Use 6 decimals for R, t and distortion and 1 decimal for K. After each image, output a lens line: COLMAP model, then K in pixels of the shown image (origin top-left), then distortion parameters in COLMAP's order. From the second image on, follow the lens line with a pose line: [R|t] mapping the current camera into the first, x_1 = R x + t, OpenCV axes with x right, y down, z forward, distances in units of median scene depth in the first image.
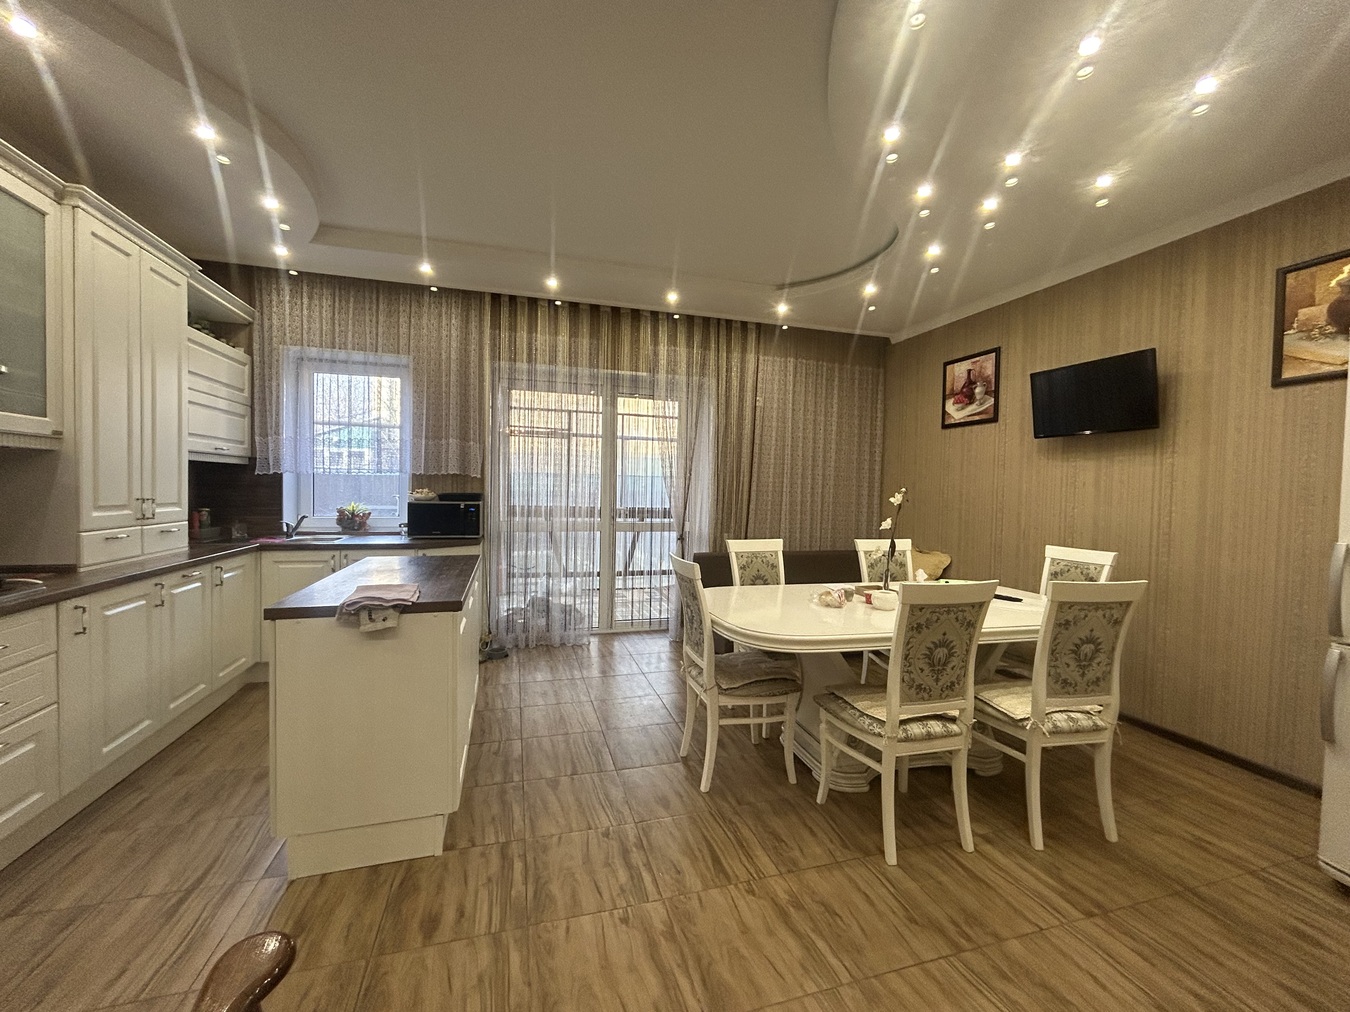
lens RADIAL K [[544.2, 0, 670.2], [0, 544.2, 507.7], [0, 0, 1]] dist [-0.004567, 0.000809]
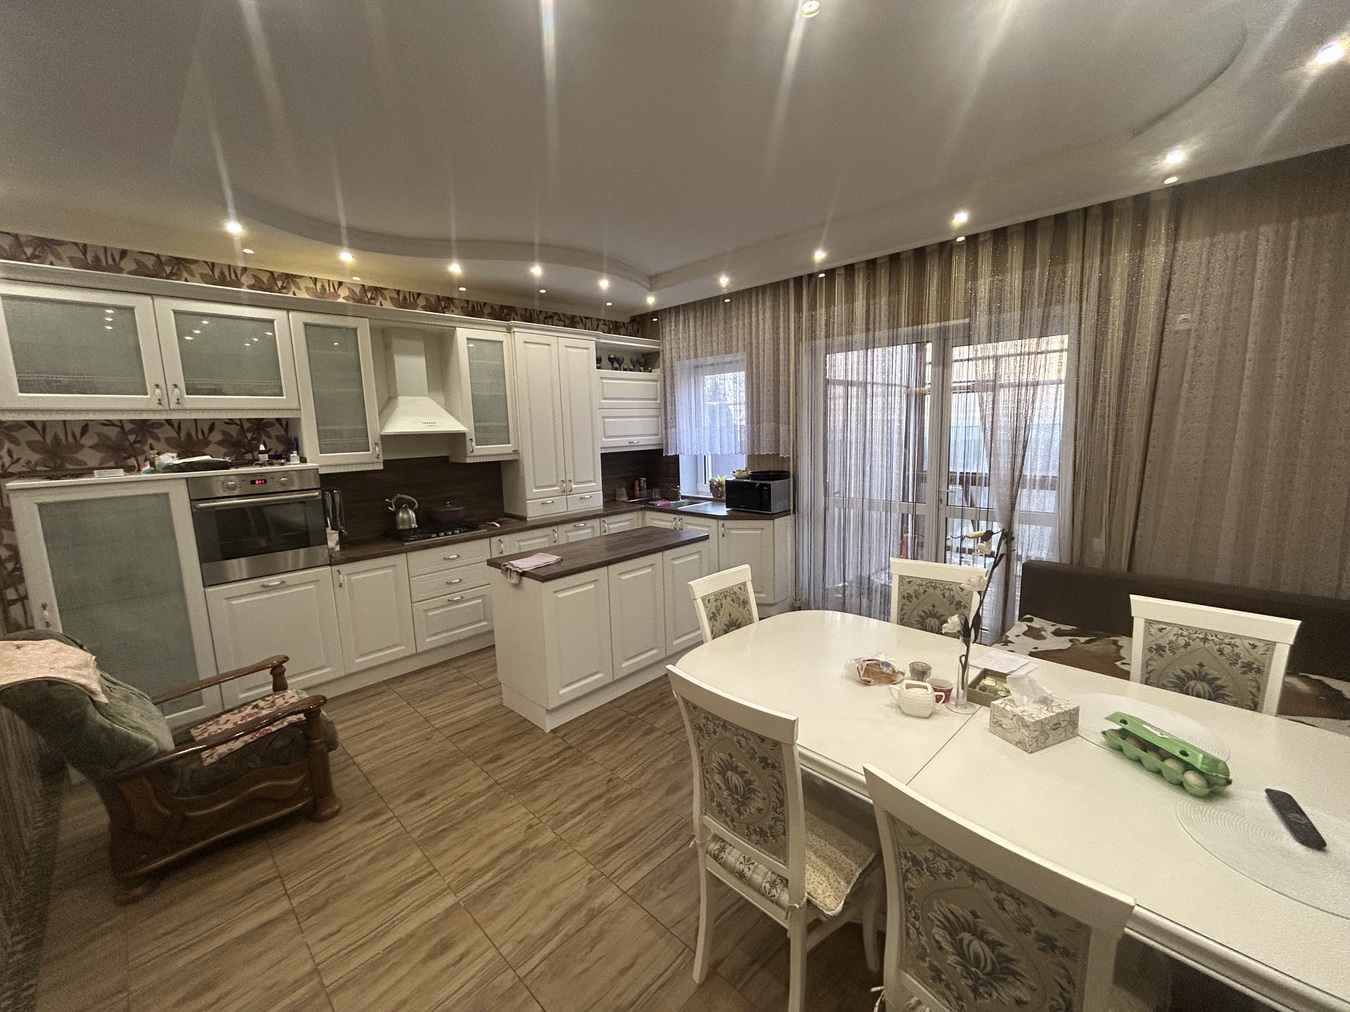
lens RADIAL K [[544.2, 0, 673.6], [0, 544.2, 503.7], [0, 0, 1]] dist [-0.004567, 0.000809]
pose [[0.493291, 0.088790, -0.865321, 0.503965], [0.009278, 0.994183, 0.107302, -0.084791], [0.869815, -0.060960, 0.489598, 0.283961]]
